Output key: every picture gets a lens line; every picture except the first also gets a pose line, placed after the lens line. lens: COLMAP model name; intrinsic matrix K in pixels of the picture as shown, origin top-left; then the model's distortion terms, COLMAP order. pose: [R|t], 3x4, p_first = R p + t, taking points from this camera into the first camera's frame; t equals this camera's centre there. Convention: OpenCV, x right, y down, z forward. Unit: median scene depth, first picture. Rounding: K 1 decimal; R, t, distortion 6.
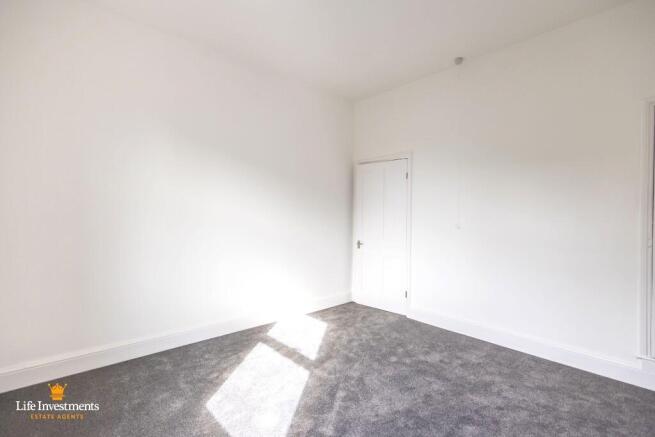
lens RADIAL K [[297.8, 0, 329.6], [0, 297.8, 222.6], [0, 0, 1]] dist [0.009790, -0.000541]
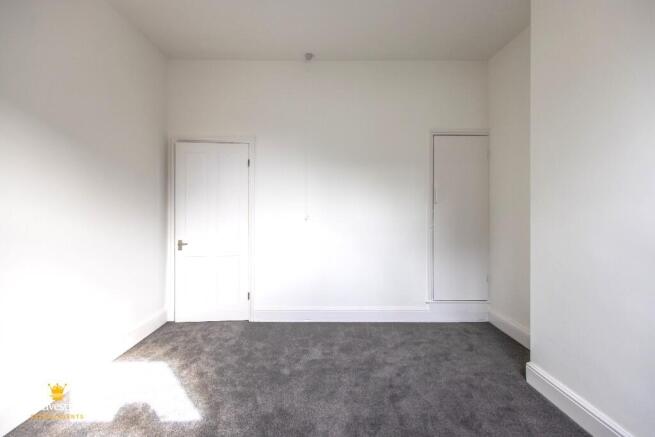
lens RADIAL K [[297.8, 0, 327.4], [0, 297.8, 215.2], [0, 0, 1]] dist [0.009790, -0.000541]
pose [[0.672613, -0.020129, 0.739721, -0.242115], [0.017656, 0.999782, 0.011151, -0.007245], [-0.739784, 0.005560, 0.672821, 0.222616]]
